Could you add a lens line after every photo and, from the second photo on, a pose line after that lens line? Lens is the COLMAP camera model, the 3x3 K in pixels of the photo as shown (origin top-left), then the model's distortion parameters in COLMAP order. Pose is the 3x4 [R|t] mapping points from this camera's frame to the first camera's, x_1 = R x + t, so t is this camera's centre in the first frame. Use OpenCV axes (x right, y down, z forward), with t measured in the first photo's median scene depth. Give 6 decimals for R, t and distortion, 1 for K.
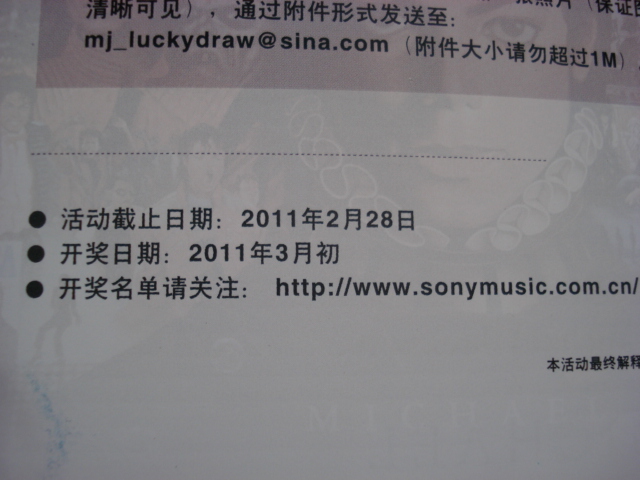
lens RADIAL K [[788.0, 0, 319.4], [0, 788.0, 238.0], [0, 0, 1]] dist [-0.116717, 0.000000]
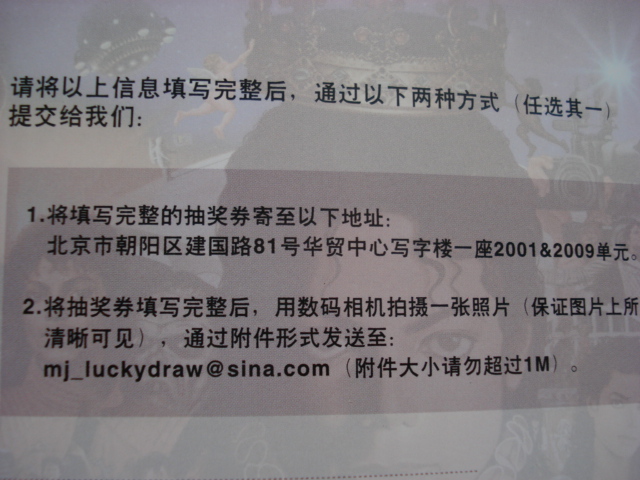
lens RADIAL K [[788.0, 0, 320.1], [0, 788.0, 241.7], [0, 0, 1]] dist [-0.116717, 0.000000]
pose [[0.999969, 0.002020, 0.007592, 0.067299], [-0.002019, 0.999998, -0.000198, -0.421946], [-0.007592, 0.000182, 0.999971, -0.067706]]
